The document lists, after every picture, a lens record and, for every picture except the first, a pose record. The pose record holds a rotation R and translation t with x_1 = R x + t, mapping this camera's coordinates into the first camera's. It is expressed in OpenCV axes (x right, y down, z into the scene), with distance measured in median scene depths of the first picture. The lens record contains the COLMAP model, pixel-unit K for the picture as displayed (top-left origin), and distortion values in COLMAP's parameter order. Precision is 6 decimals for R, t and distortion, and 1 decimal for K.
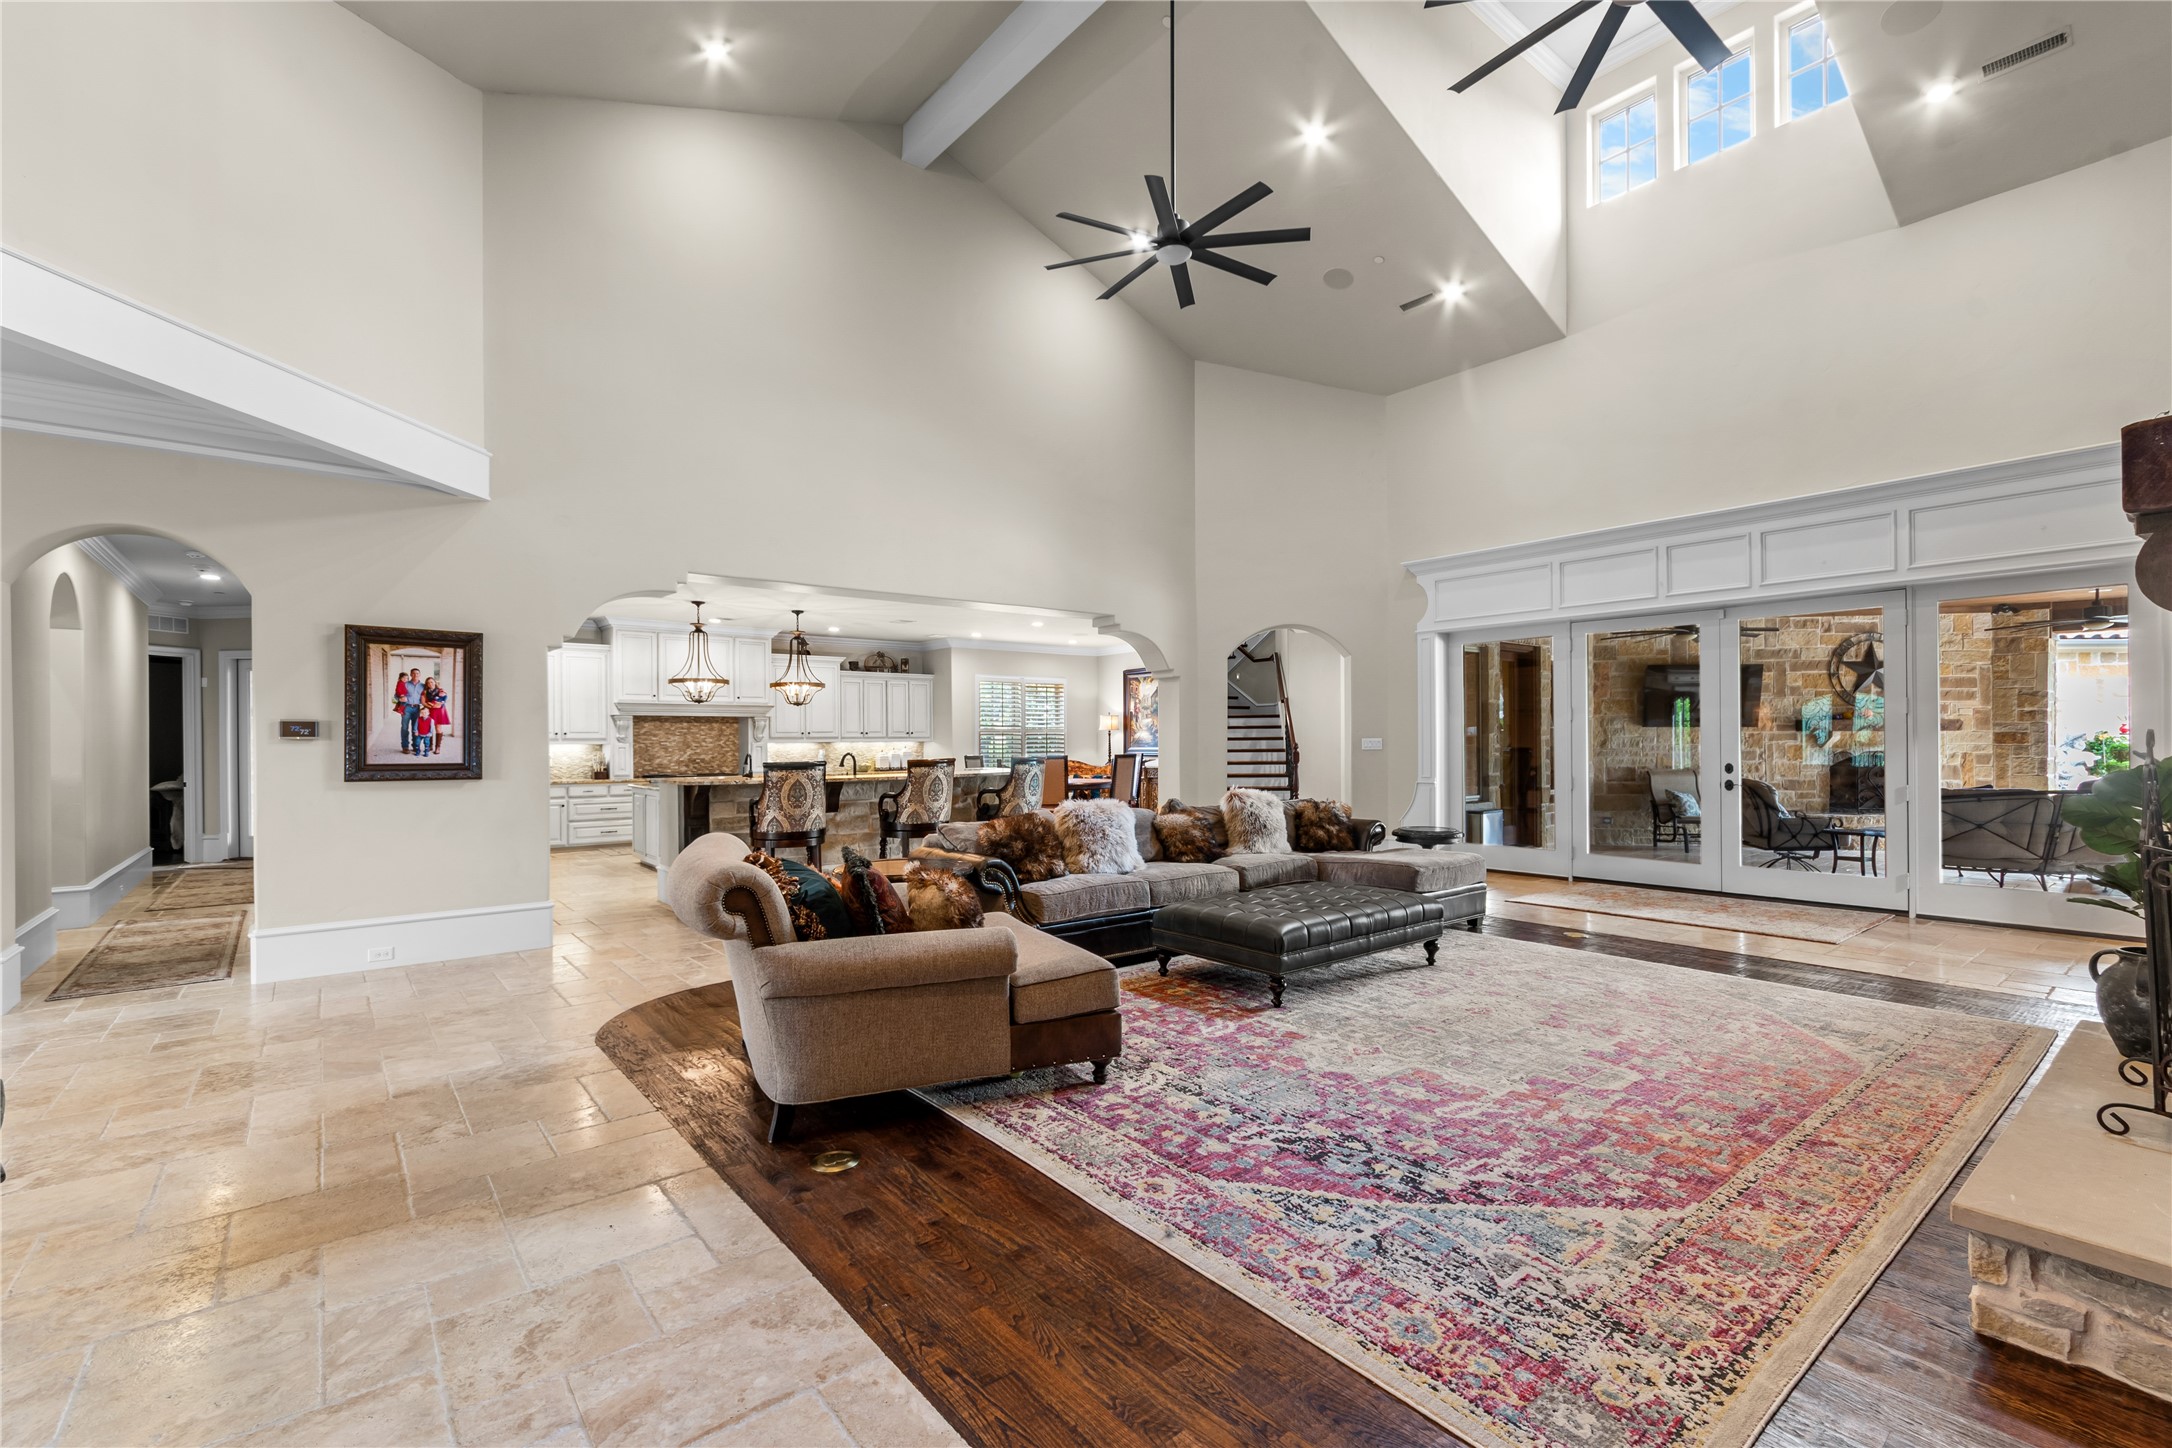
lens RADIAL K [[951.0, 0, 1087.6], [0, 951.0, 737.3], [0, 0, 1]] dist [0.002470, 0.000466]
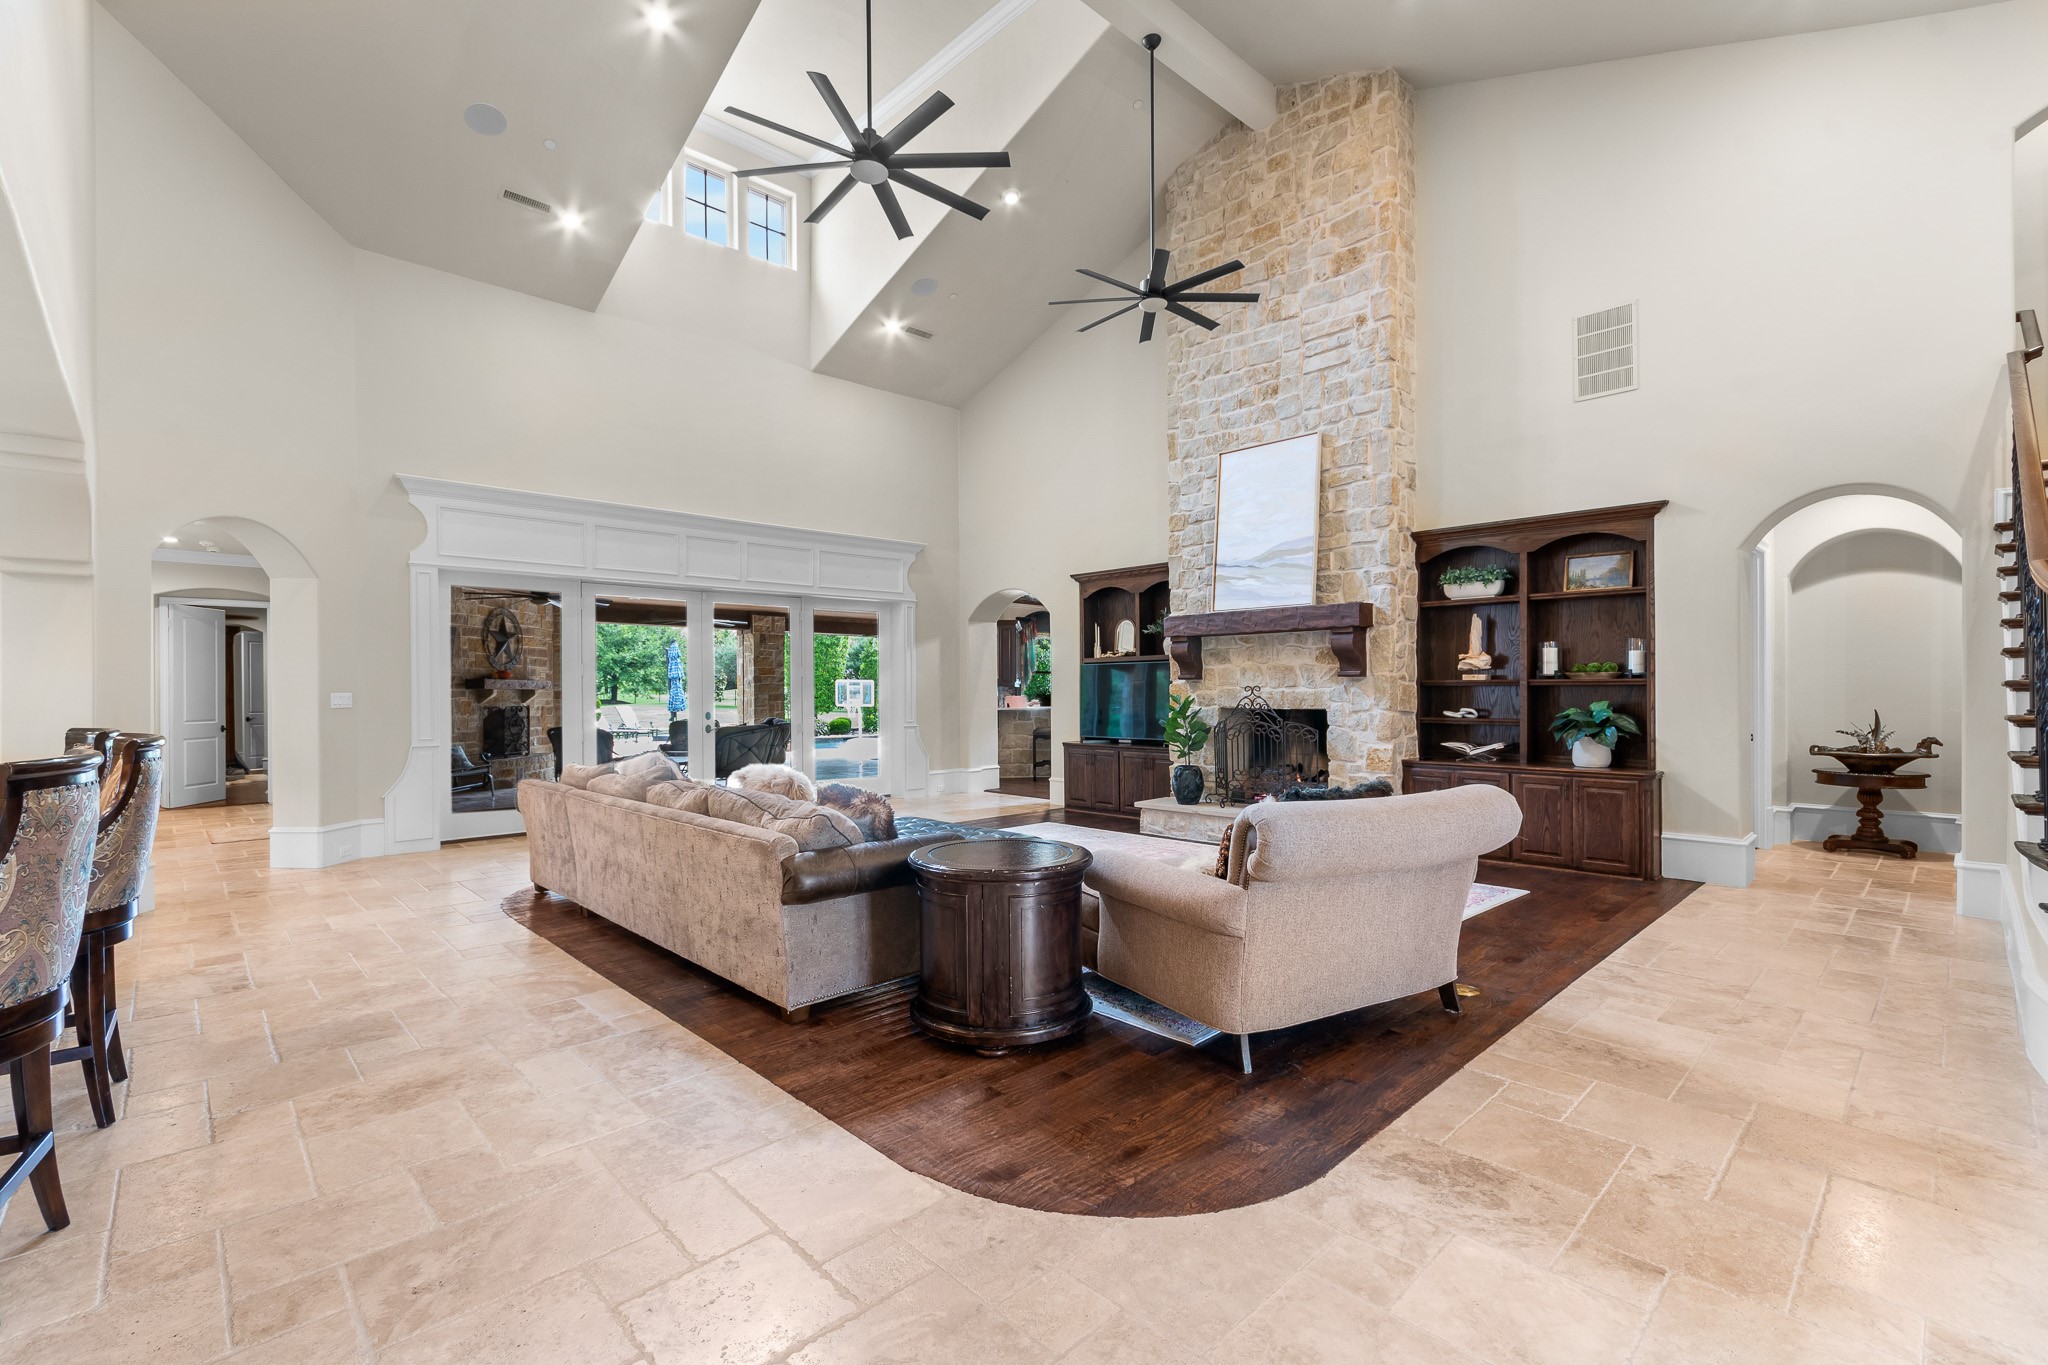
lens RADIAL K [[896.7, 0, 1025.5], [0, 896.7, 695.0], [0, 0, 1]] dist [0.002470, 0.000466]
pose [[-0.084268, 0.003179, 0.996438, -0.464192], [0.002693, 0.999992, -0.002962, 0.007084], [-0.996439, 0.002434, -0.084276, 0.534318]]
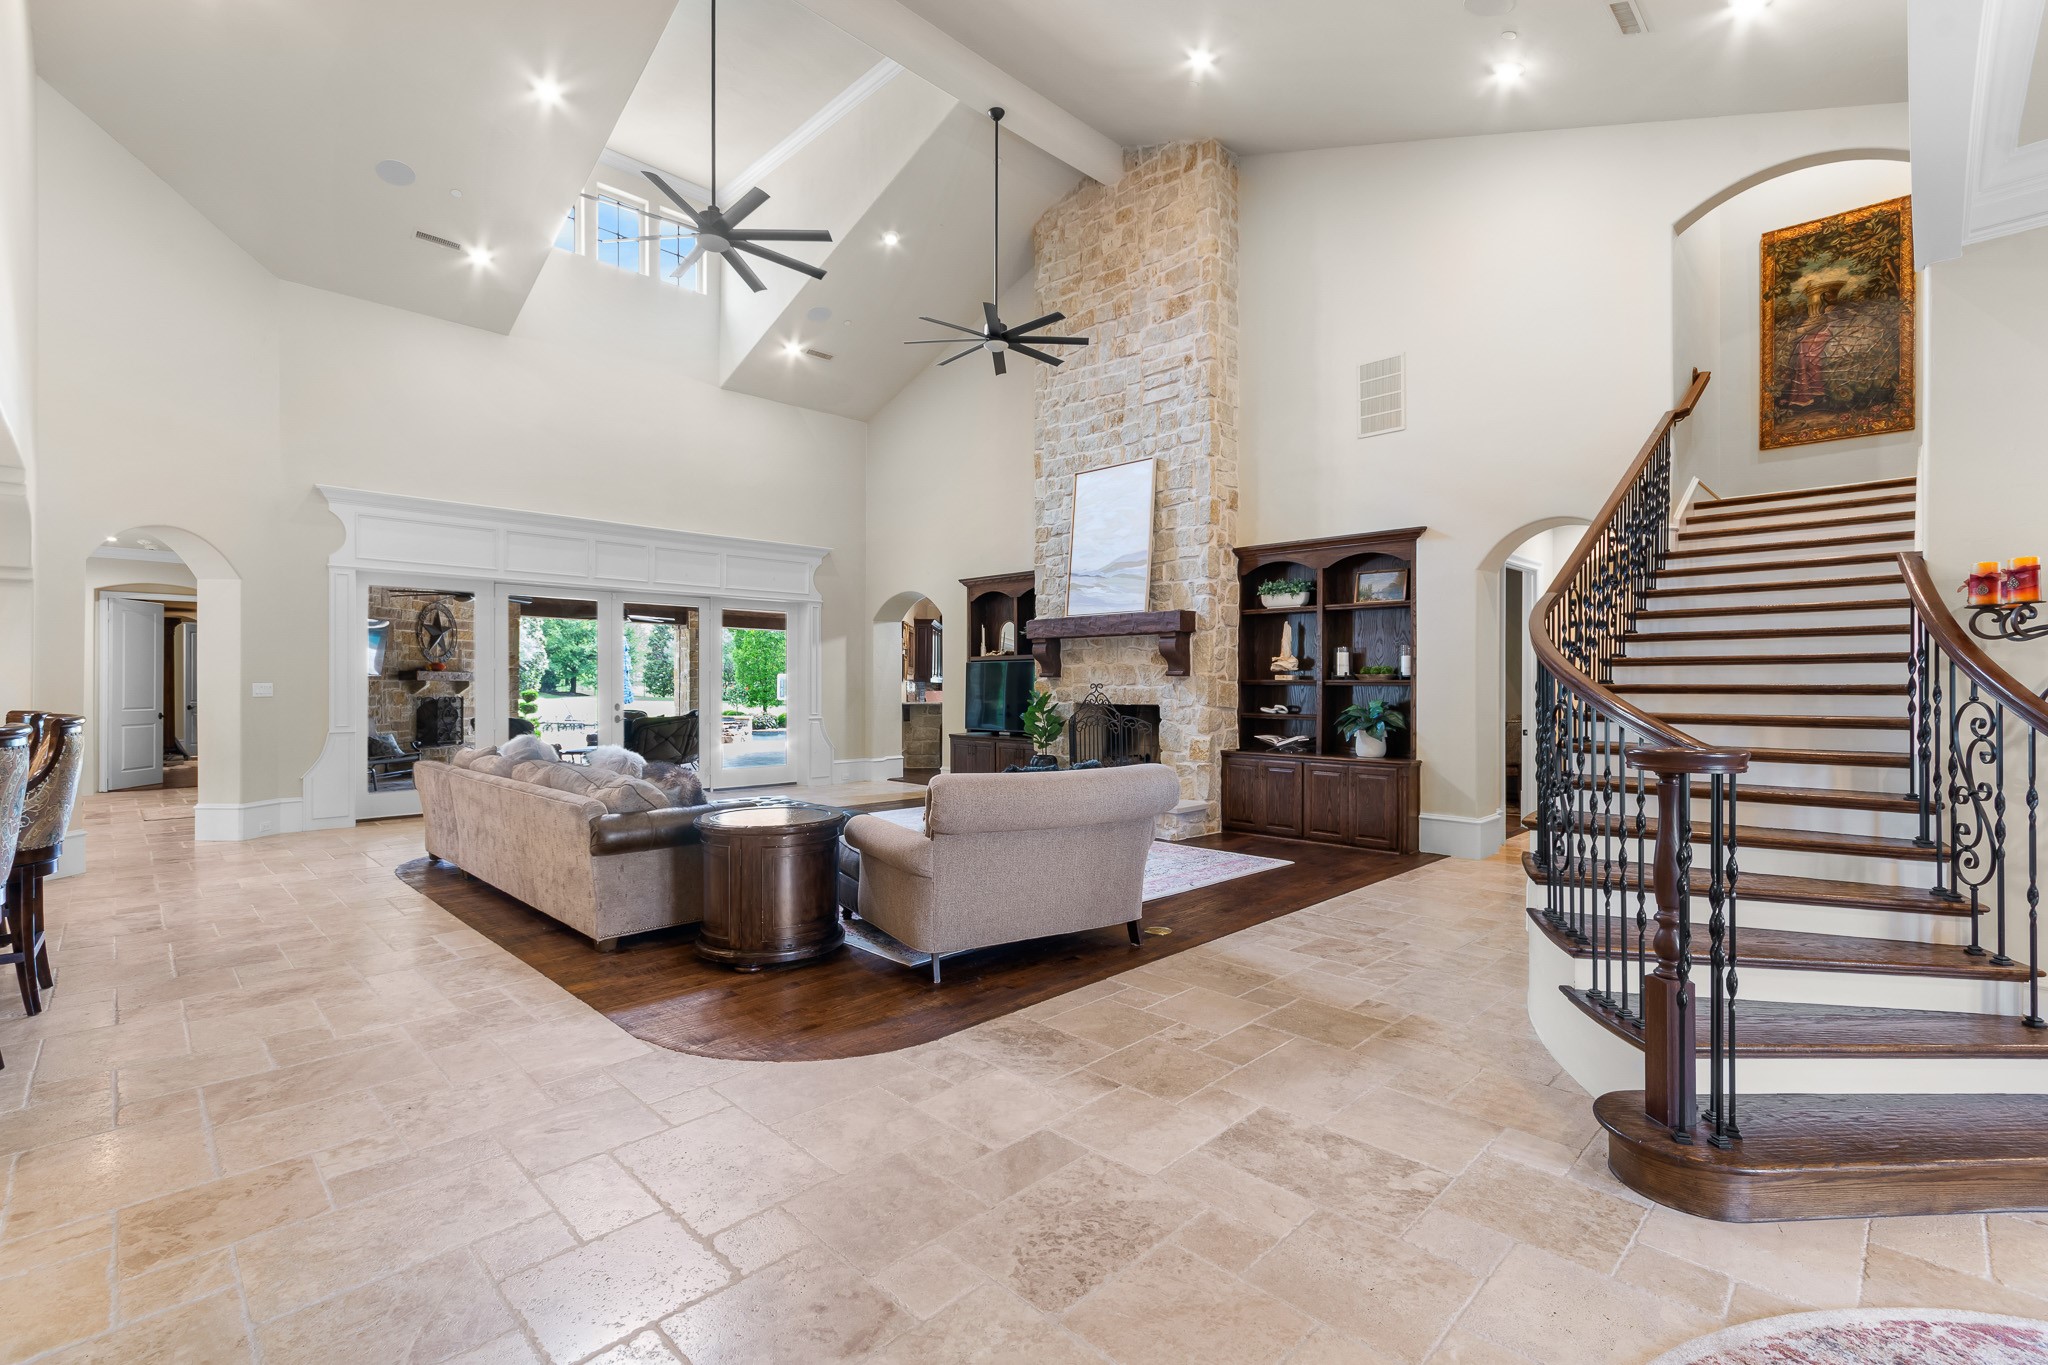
lens RADIAL K [[906.8, 0, 1023.5], [0, 906.8, 689.2], [0, 0, 1]] dist [0.000743, 0.000242]
pose [[-0.106825, 0.004082, 0.994269, -0.571708], [-0.005492, 0.999974, -0.004695, 0.007412], [-0.994263, -0.005962, -0.106800, 0.435791]]
